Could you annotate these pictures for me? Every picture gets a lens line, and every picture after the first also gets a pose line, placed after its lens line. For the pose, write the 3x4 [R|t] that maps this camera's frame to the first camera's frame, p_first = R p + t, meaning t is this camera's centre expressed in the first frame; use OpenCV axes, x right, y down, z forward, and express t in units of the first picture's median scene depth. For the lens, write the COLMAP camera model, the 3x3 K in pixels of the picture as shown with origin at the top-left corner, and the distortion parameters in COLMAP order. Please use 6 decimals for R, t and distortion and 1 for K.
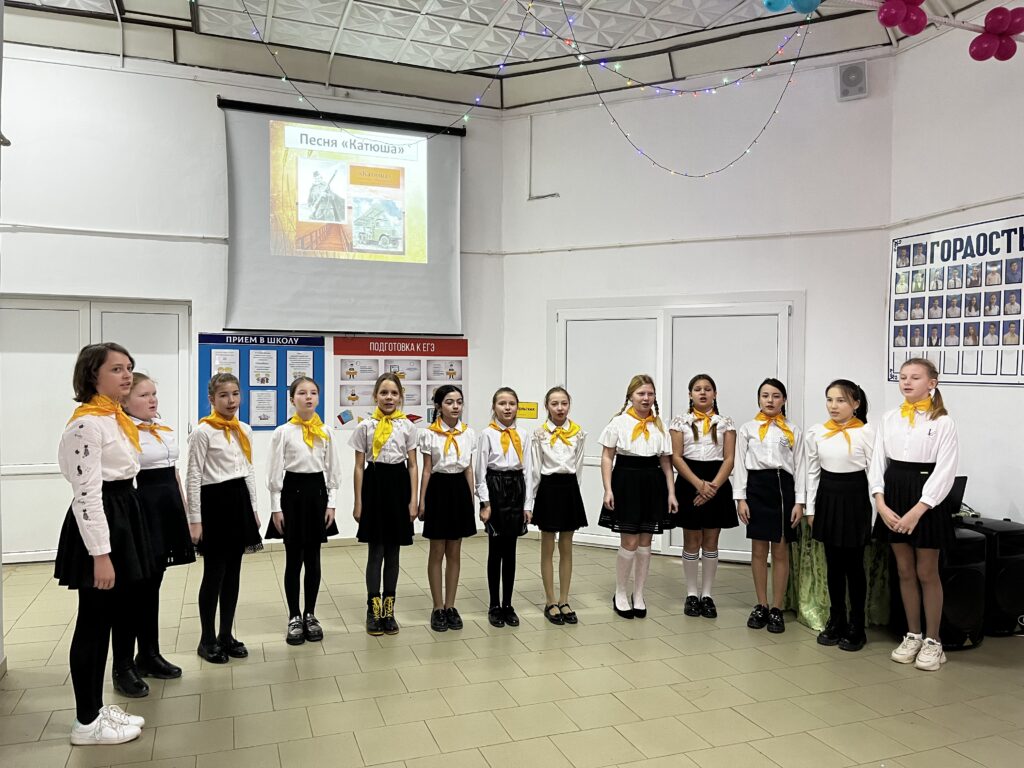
lens RADIAL K [[782.9, 0, 513.7], [0, 782.9, 384.5], [0, 0, 1]] dist [0.042909, -0.044102]
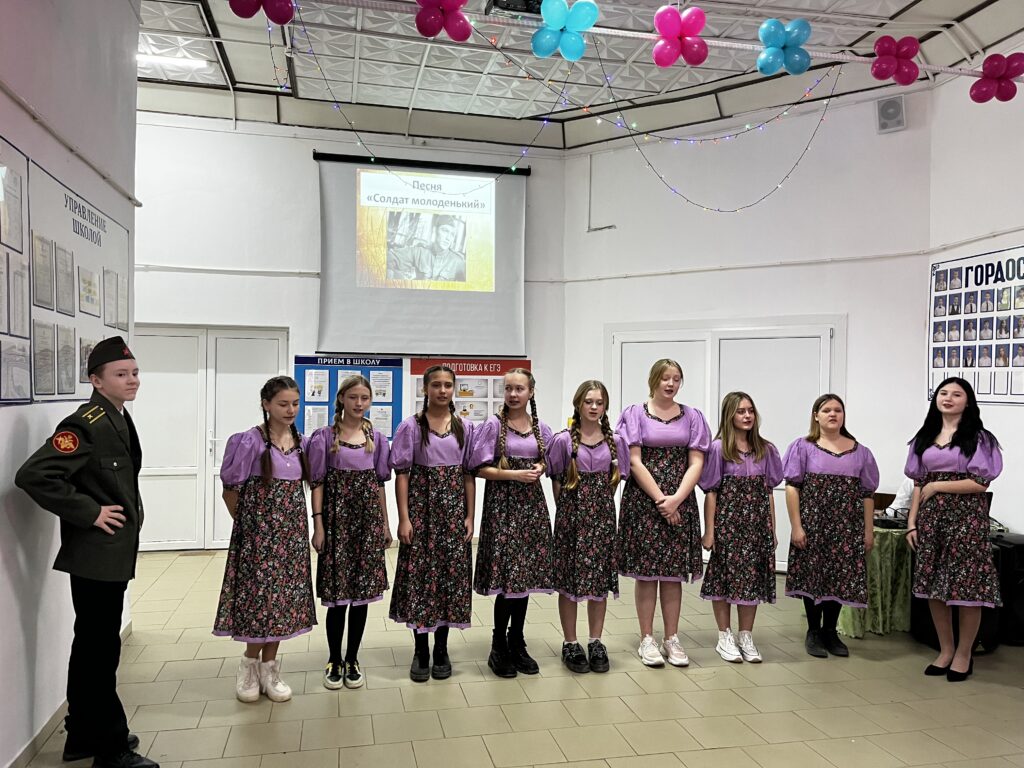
lens RADIAL K [[782.9, 0, 509.5], [0, 782.9, 385.7], [0, 0, 1]] dist [0.042909, -0.044102]
pose [[0.991085, 0.002803, -0.133198, 0.065162], [-0.005803, 0.999738, -0.022140, 0.002171], [0.133101, 0.022716, 0.990842, -0.095412]]
